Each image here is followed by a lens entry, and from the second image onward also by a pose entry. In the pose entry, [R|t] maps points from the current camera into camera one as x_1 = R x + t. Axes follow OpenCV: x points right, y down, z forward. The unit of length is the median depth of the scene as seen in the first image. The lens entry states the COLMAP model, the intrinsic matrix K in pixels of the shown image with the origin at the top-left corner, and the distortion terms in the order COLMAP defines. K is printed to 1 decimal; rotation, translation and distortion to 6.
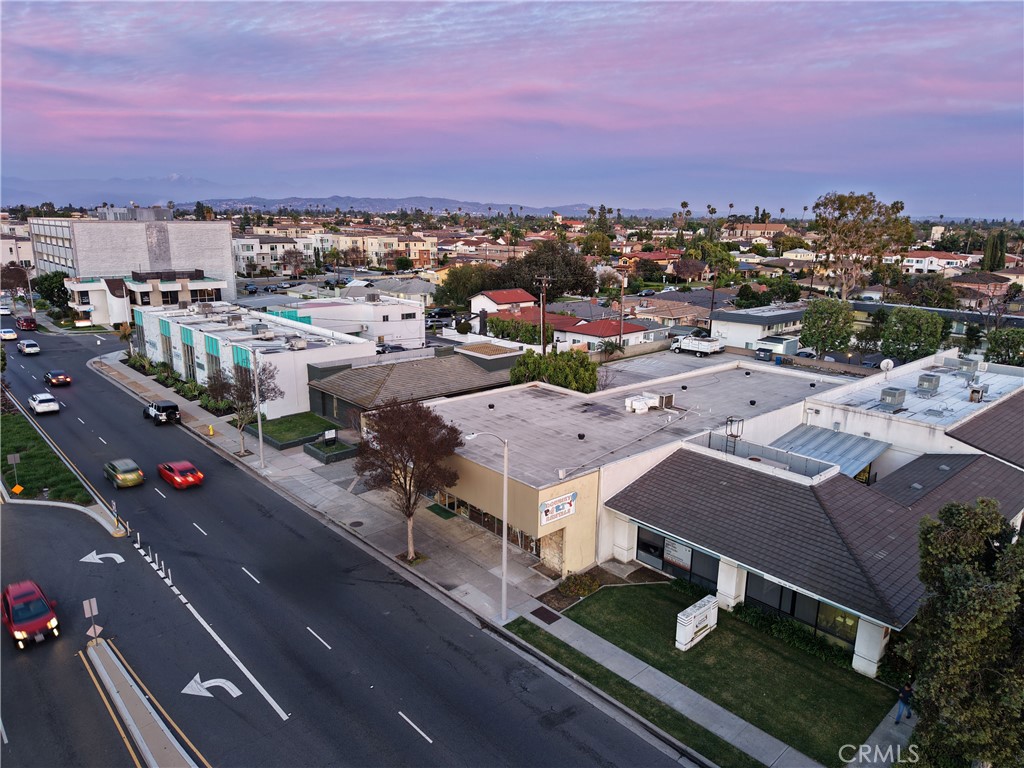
lens RADIAL K [[683.3, 0, 512.0], [0, 683.3, 384.0], [0, 0, 1]] dist [0.048015, -0.060720]
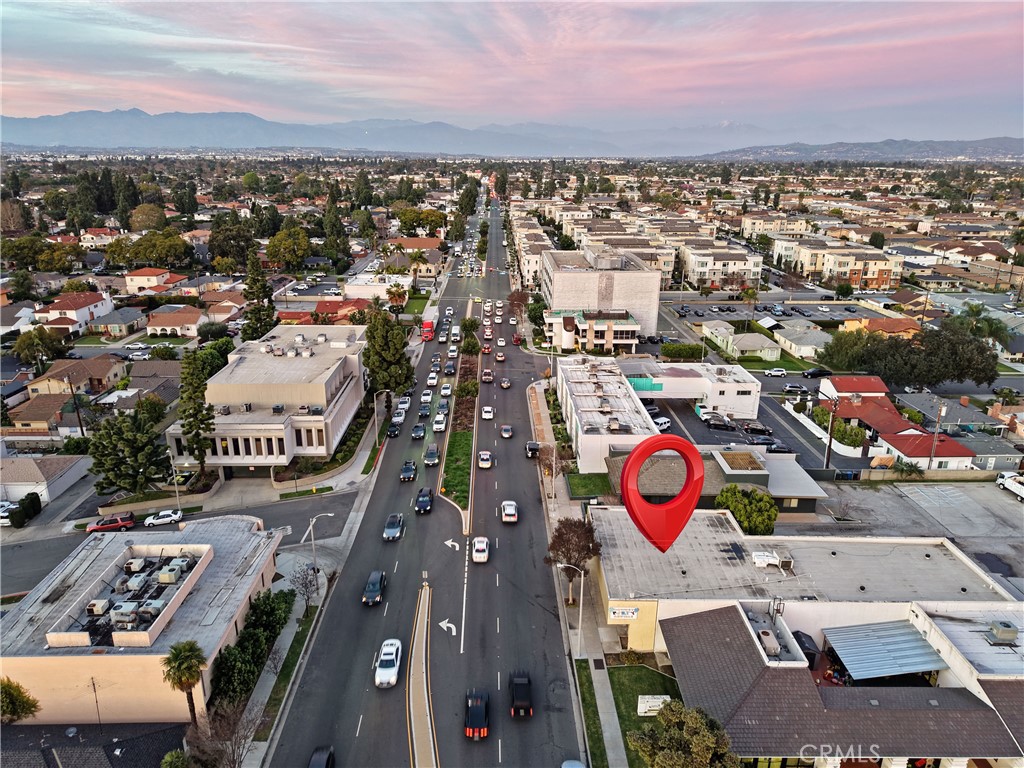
lens RADIAL K [[683.3, 0, 512.0], [0, 683.3, 384.0], [0, 0, 1]] dist [0.048015, -0.060720]
pose [[0.749166, 0.202266, -0.630745, 0.567340], [-0.153637, 0.979329, 0.131566, -0.392409], [0.644318, -0.001659, 0.764756, -0.370221]]
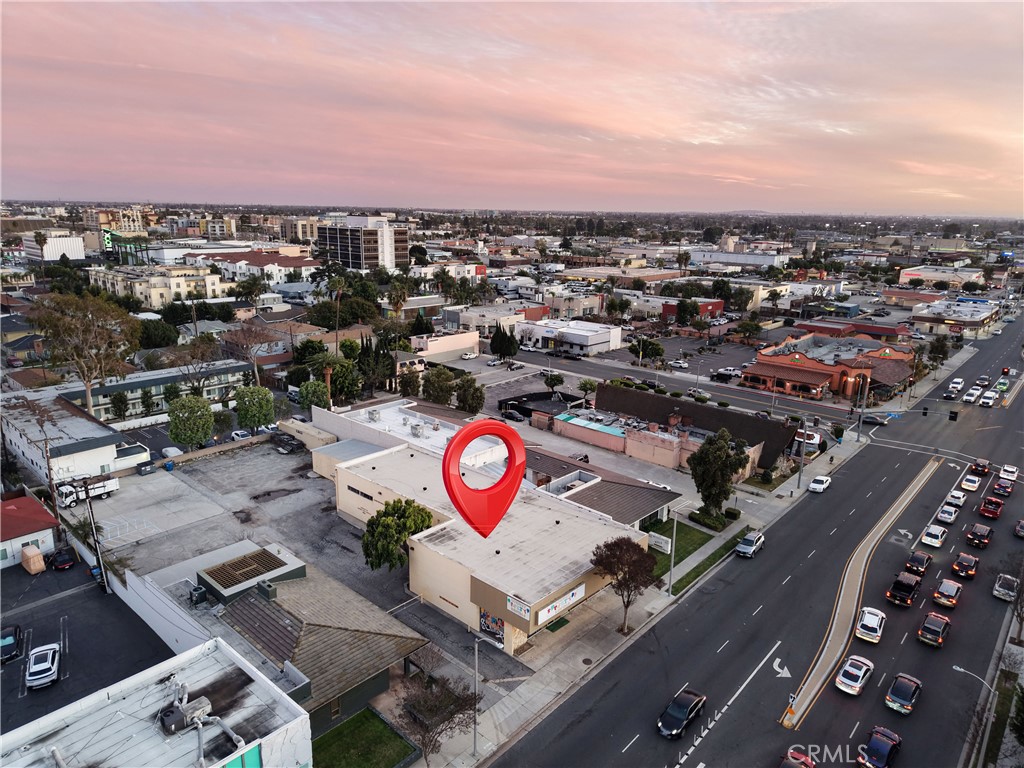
lens RADIAL K [[683.3, 0, 512.0], [0, 683.3, 384.0], [0, 0, 1]] dist [0.048015, -0.060720]
pose [[-0.089805, -0.260588, 0.961264, -1.085003], [0.231460, 0.933278, 0.274625, -0.558395], [-0.968691, 0.247157, -0.023497, 0.834686]]
